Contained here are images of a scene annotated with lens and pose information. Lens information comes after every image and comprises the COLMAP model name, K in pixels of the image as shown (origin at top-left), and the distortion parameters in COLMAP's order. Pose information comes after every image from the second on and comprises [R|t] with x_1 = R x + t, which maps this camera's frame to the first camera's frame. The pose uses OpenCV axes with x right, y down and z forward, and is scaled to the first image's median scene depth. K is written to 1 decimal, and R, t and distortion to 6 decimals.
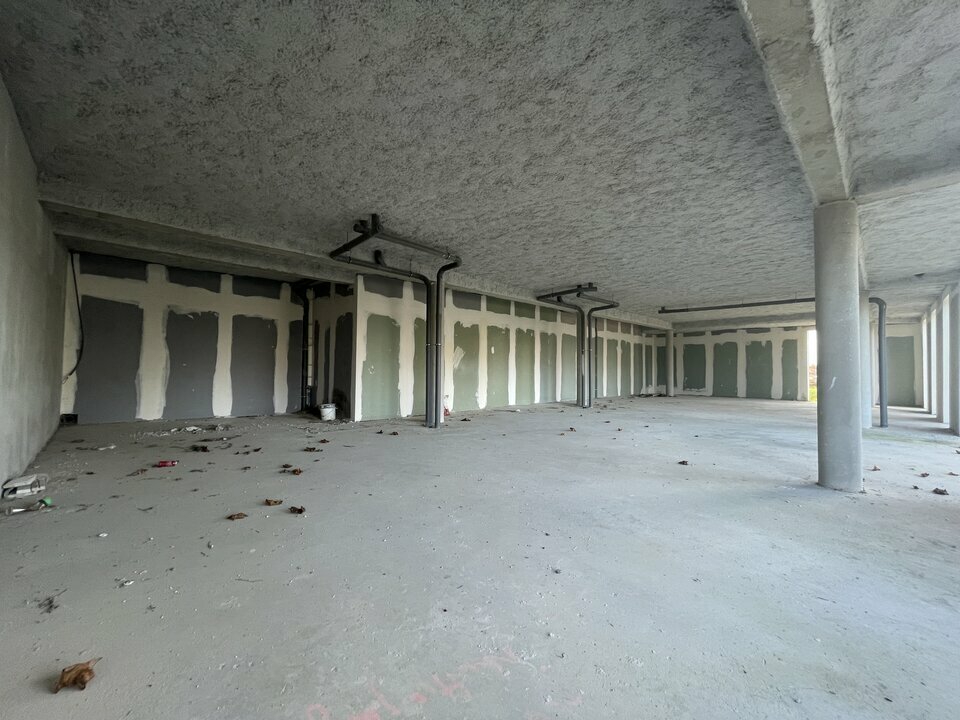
lens RADIAL K [[385.7, 0, 482.1], [0, 385.7, 361.0], [0, 0, 1]] dist [-0.003002, -0.000109]
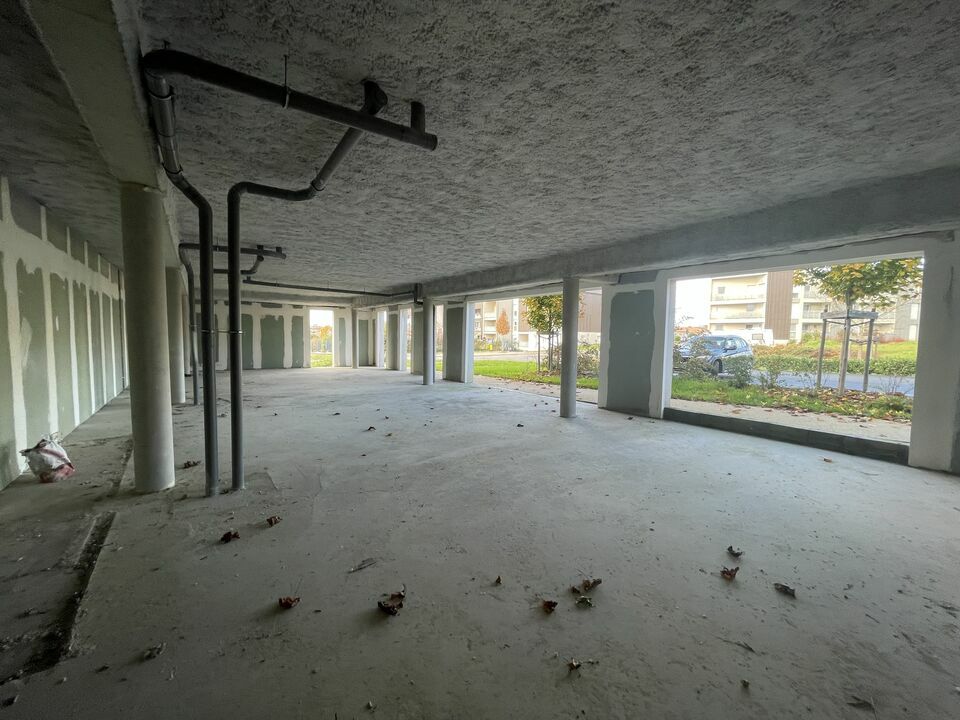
lens RADIAL K [[385.7, 0, 482.1], [0, 385.7, 361.0], [0, 0, 1]] dist [-0.003002, -0.000109]
pose [[0.129722, -0.068410, 0.989188, -0.450841], [-0.036022, 0.996633, 0.073649, -0.041918], [-0.990896, -0.045187, 0.126821, 0.465533]]
